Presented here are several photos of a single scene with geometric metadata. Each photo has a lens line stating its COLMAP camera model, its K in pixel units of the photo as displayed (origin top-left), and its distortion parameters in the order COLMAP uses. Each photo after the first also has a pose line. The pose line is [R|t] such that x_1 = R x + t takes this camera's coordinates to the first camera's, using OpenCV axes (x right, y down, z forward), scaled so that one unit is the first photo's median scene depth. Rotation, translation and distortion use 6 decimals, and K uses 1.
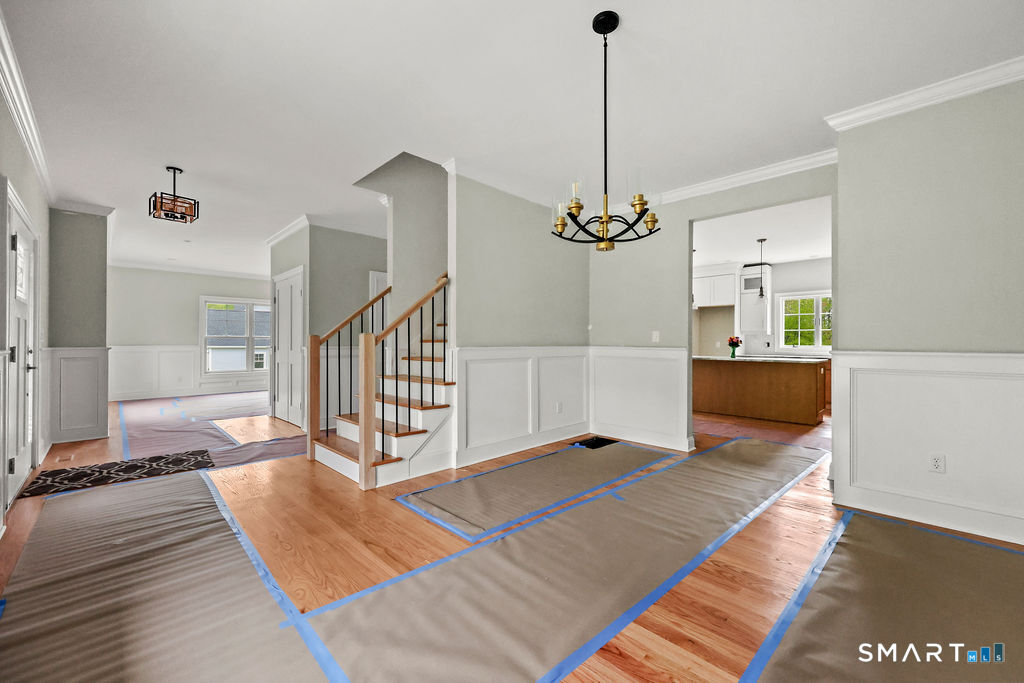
lens RADIAL K [[415.7, 0, 522.0], [0, 415.7, 334.9], [0, 0, 1]] dist [-0.001814, -0.000163]
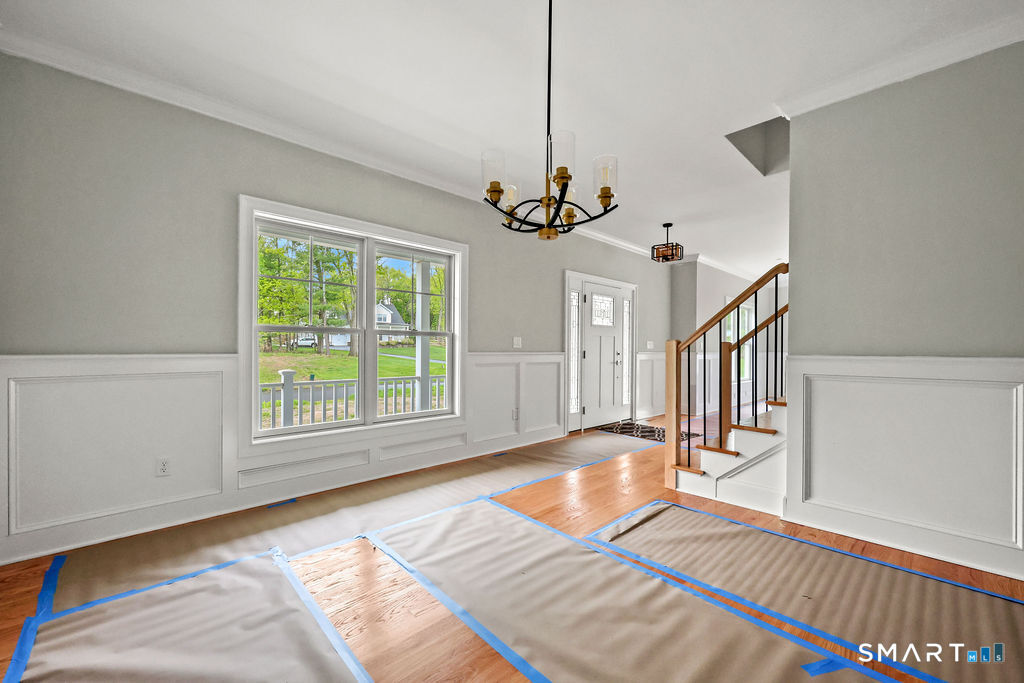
lens RADIAL K [[412.3, 0, 513.6], [0, 412.3, 343.1], [0, 0, 1]] dist [0.000928, 0.000026]
pose [[-0.027035, -0.011112, -0.999573, 0.749051], [0.015375, 0.999815, -0.011530, 0.009243], [0.999516, -0.015680, -0.026859, 0.682716]]
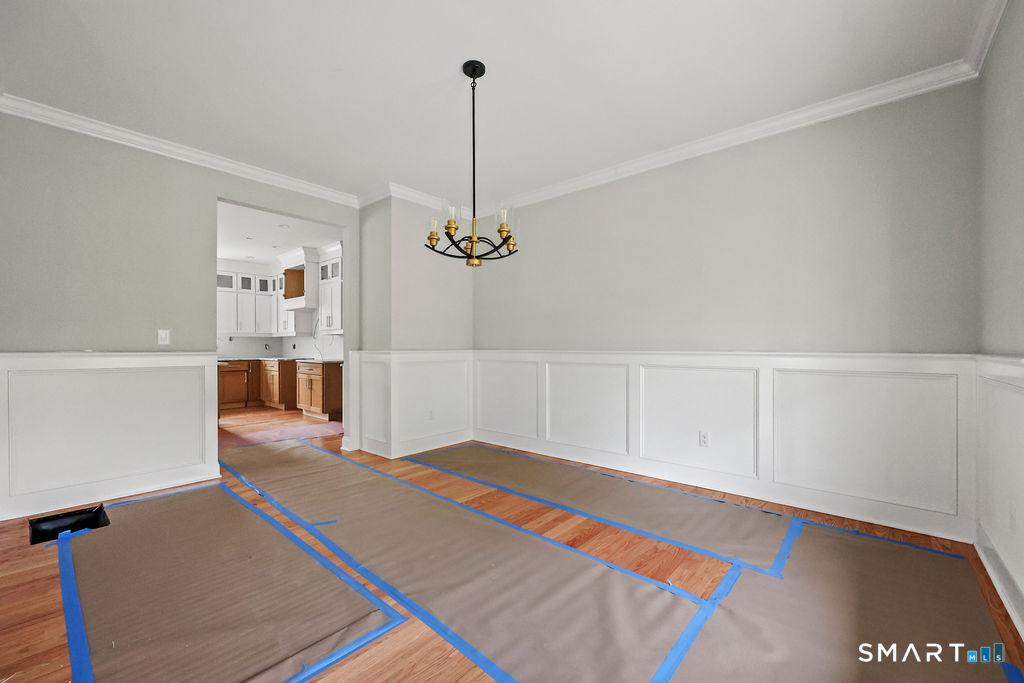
lens RADIAL K [[414.6, 0, 514.1], [0, 414.6, 340.8], [0, 0, 1]] dist [0.001653, -0.000018]
pose [[-0.066354, 0.005558, 0.997781, -0.690654], [-0.017470, 0.999825, -0.006731, 0.005921], [-0.997643, -0.017878, -0.066245, 0.690726]]
